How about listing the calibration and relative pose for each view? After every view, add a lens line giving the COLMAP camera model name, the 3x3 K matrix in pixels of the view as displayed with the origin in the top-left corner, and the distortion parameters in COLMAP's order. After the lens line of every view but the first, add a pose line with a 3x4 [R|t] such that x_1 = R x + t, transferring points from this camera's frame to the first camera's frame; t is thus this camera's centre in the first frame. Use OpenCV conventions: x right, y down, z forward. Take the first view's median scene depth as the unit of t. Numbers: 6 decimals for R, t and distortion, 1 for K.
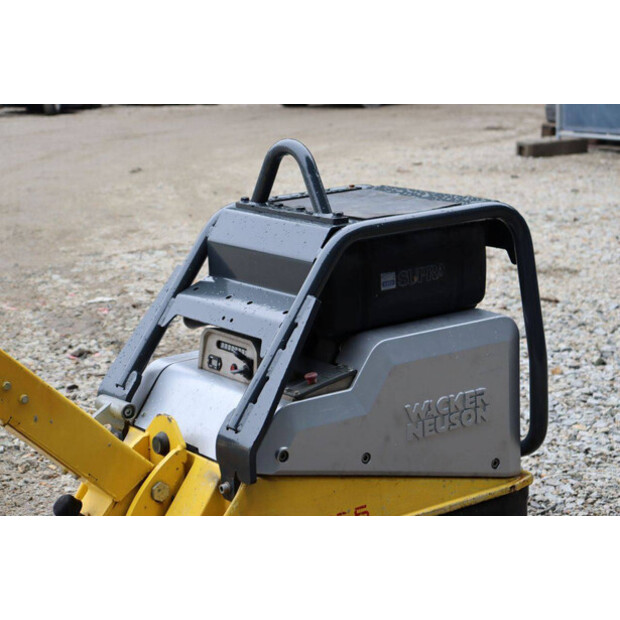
lens RADIAL K [[1438.4, 0, 313.1], [0, 1438.4, 311.6], [0, 0, 1]] dist [0.381841, 0.565000]
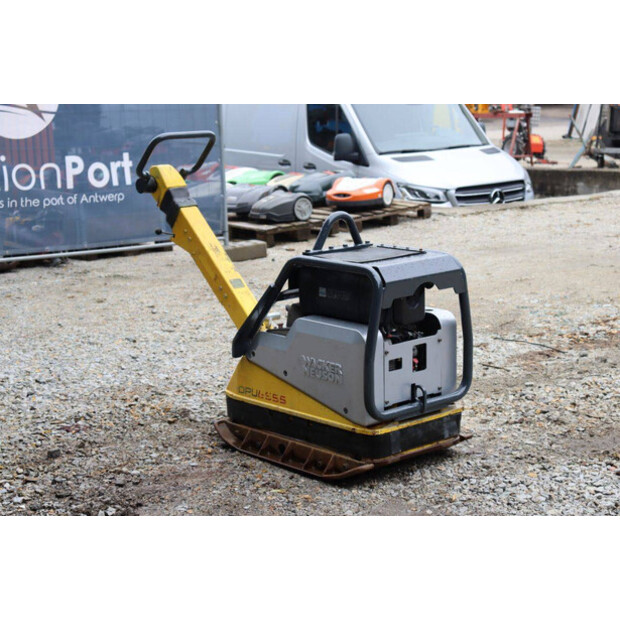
lens RADIAL K [[1298.8, 0, 310.0], [0, 1298.8, 310.0], [0, 0, 1]] dist [0.301960, 0.366441]
pose [[0.116618, 0.223537, -0.967694, 1.658852], [-0.203799, 0.958994, 0.196967, -0.322137], [0.972042, 0.174245, 0.157393, 0.704336]]
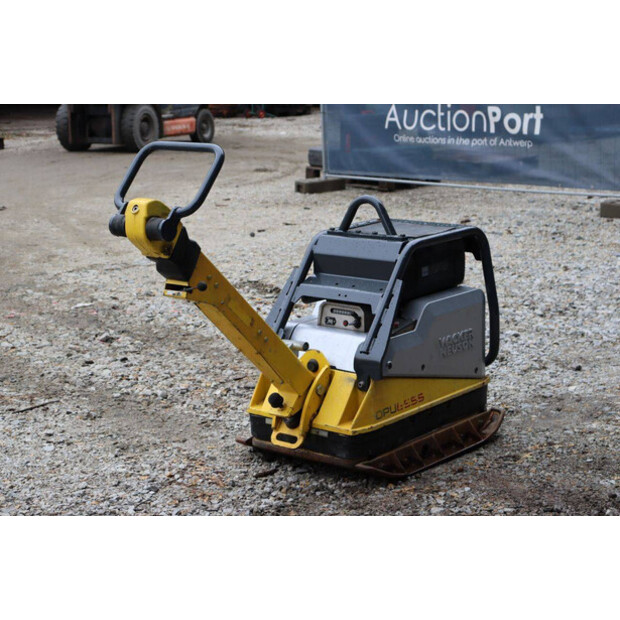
lens RADIAL K [[1298.8, 0, 310.0], [0, 1298.8, 310.0], [0, 0, 1]] dist [0.301960, 0.366441]
pose [[0.972530, -0.042795, 0.228809, -0.458333], [0.045637, 0.998933, -0.007140, 0.032132], [-0.228259, 0.017386, 0.973445, -0.558404]]
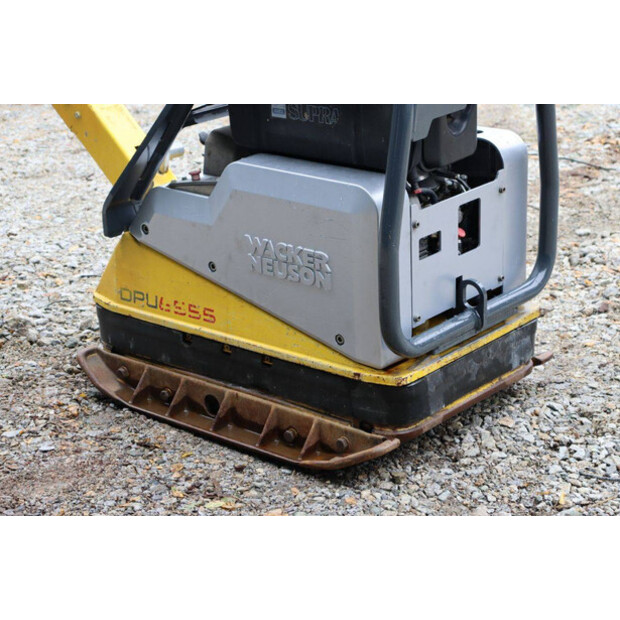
lens RADIAL K [[1438.4, 0, 313.1], [0, 1438.4, 311.6], [0, 0, 1]] dist [0.381841, 0.565000]
pose [[0.235783, 0.356288, -0.904138, 0.958870], [-0.182465, 0.930053, 0.318917, -0.203475], [0.954522, 0.089778, 0.284300, 0.741272]]
